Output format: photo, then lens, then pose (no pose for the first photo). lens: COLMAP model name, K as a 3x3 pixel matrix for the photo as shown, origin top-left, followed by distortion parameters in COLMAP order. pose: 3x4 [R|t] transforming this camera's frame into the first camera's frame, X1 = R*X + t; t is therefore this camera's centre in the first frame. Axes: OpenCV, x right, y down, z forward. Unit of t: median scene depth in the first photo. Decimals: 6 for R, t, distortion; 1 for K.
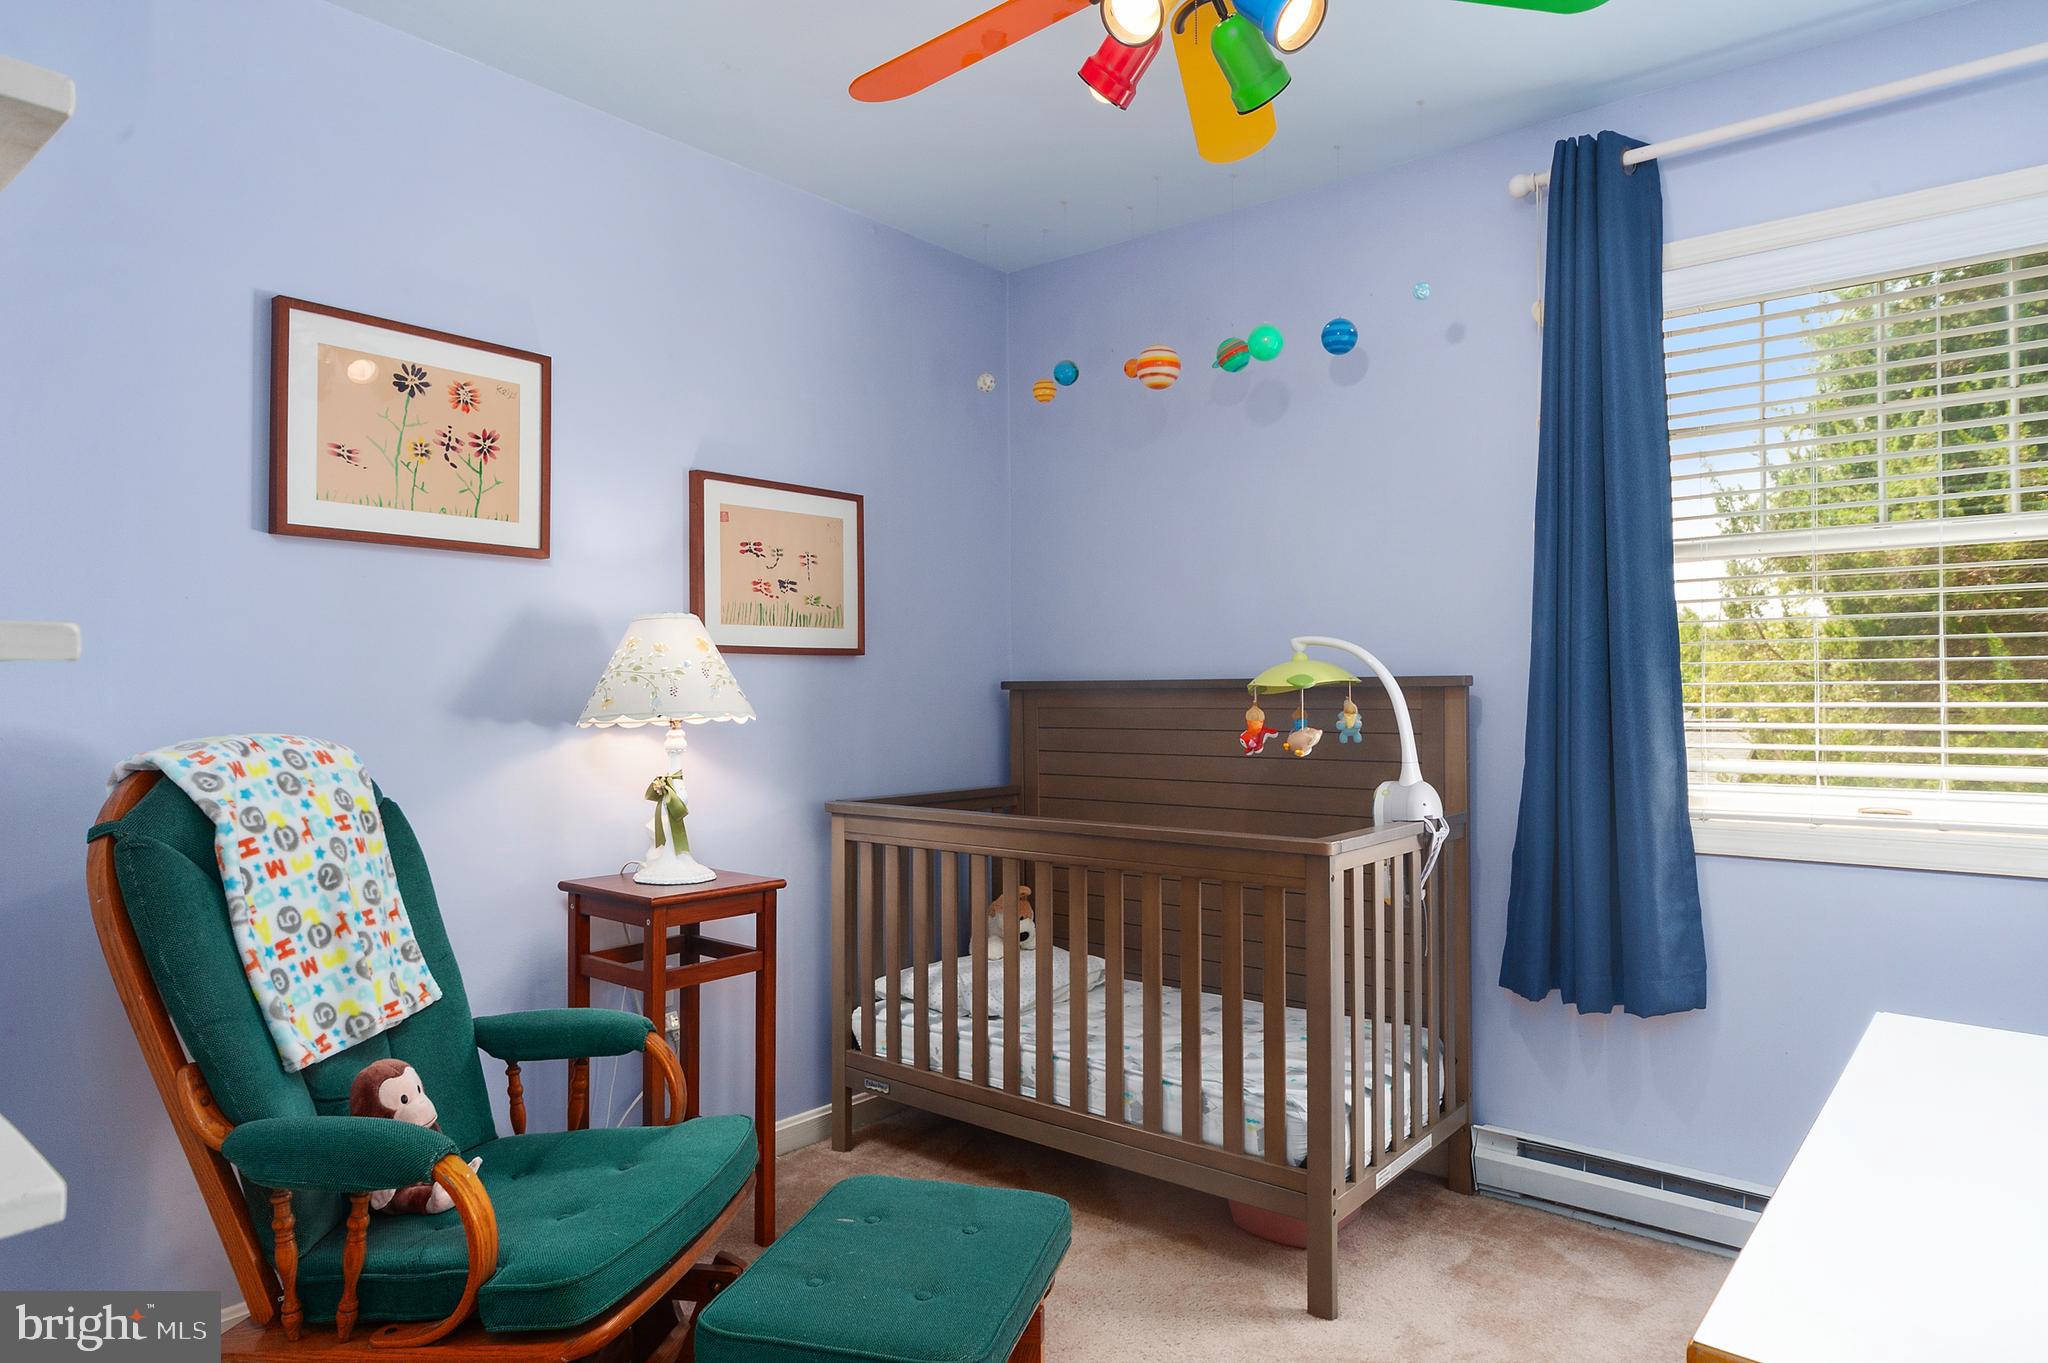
lens RADIAL K [[1235.4, 0, 1024.0], [0, 1235.4, 681.5], [0, 0, 1]] dist [-0.025534, 0.000148]
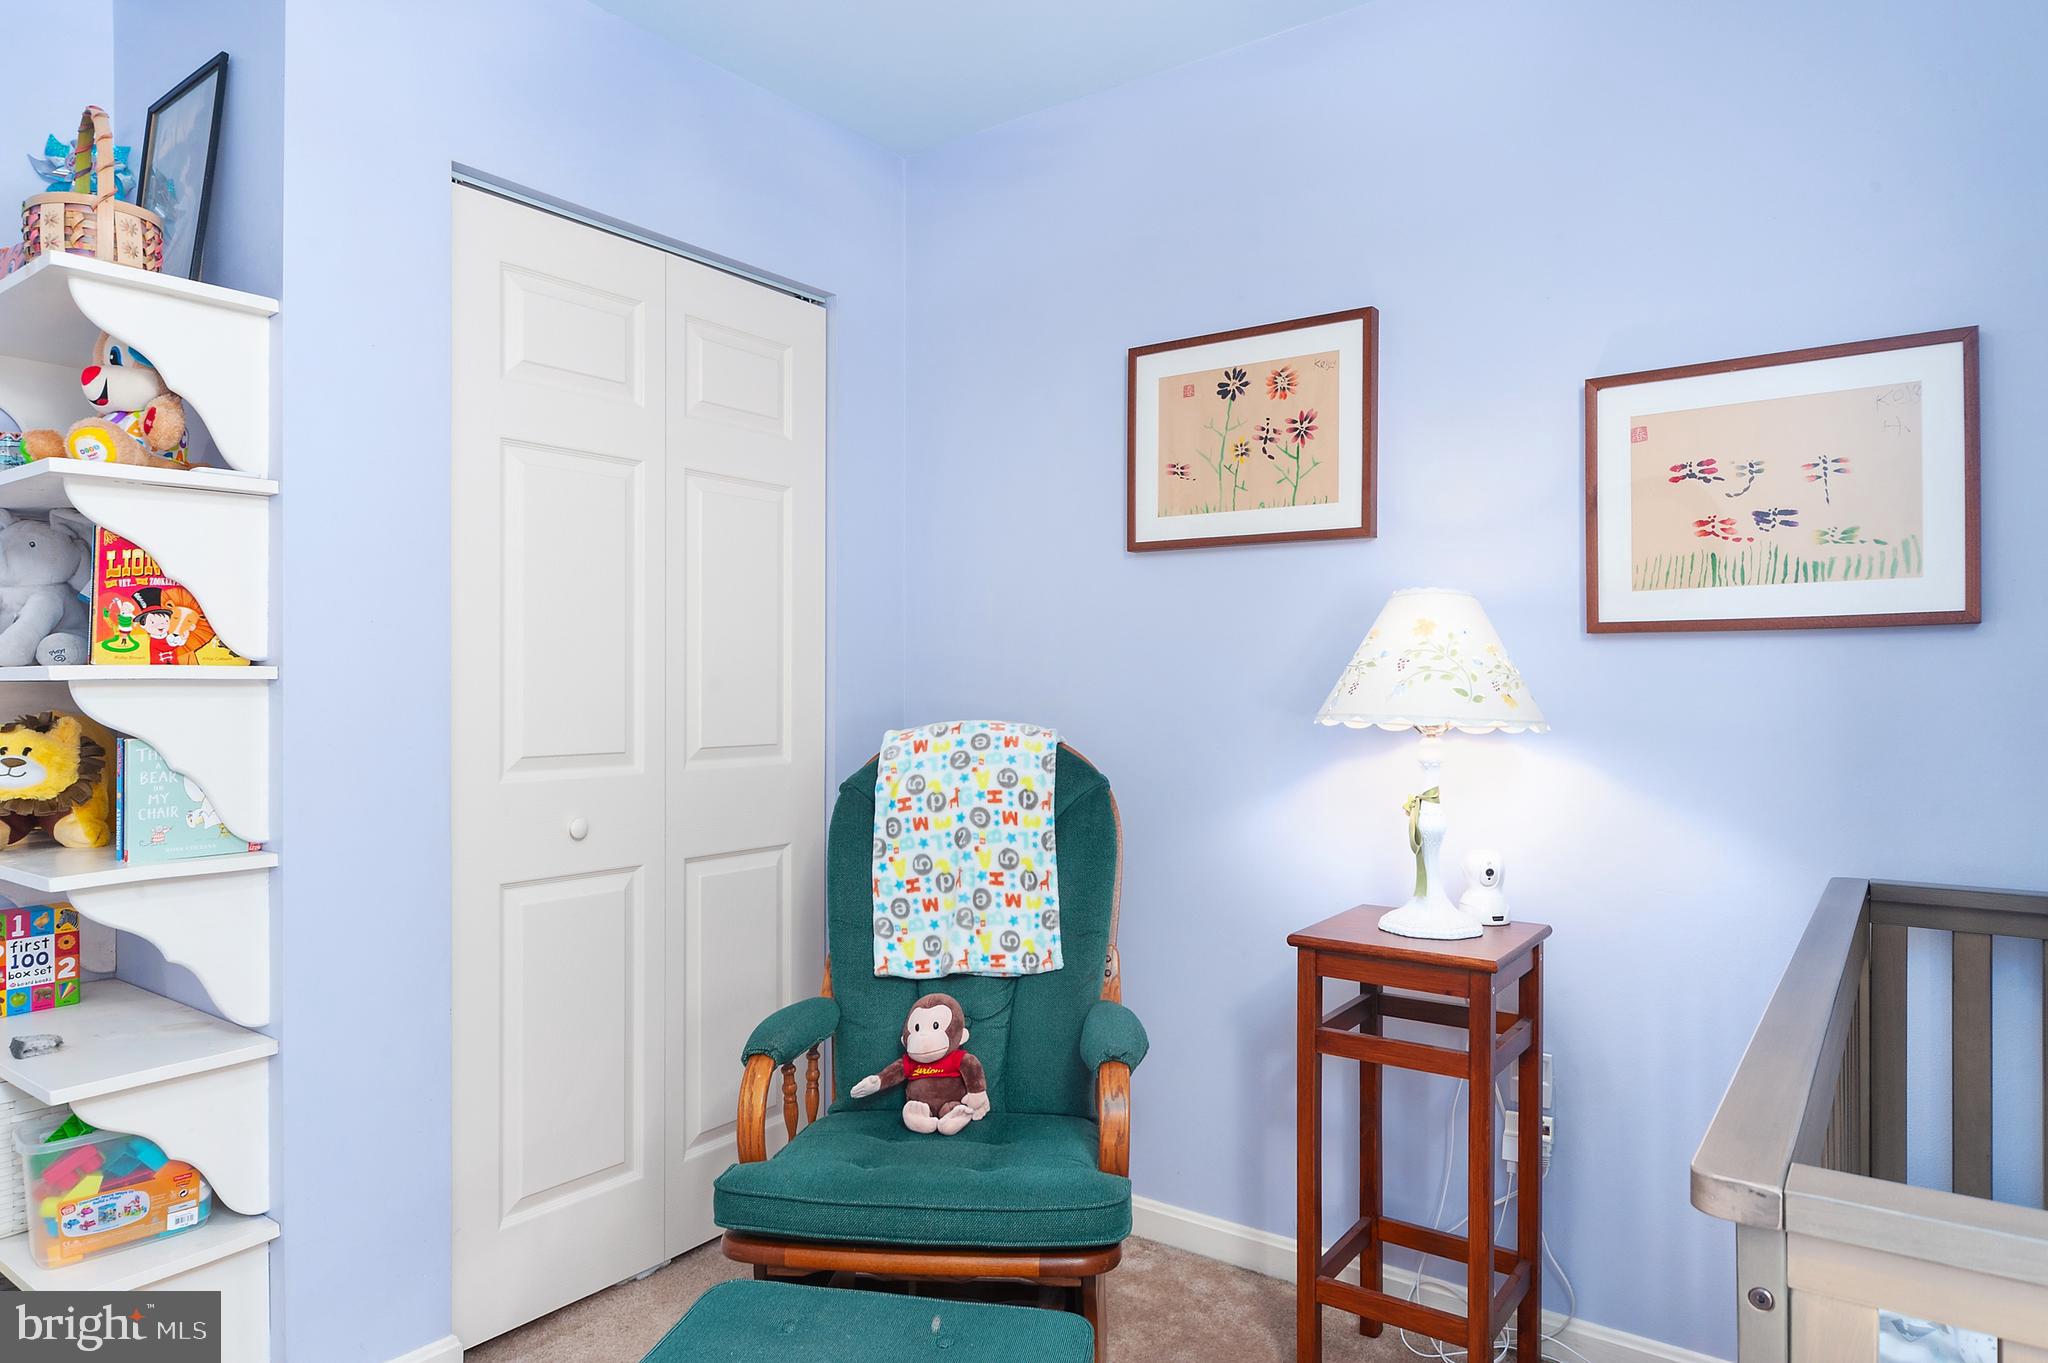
lens RADIAL K [[1235.4, 0, 1024.0], [0, 1235.4, 681.5], [0, 0, 1]] dist [-0.025534, 0.000148]
pose [[0.061235, -0.000304, -0.998123, 0.522417], [0.008323, 0.999965, 0.000206, 0.001768], [0.998089, -0.008320, 0.061235, 0.761519]]
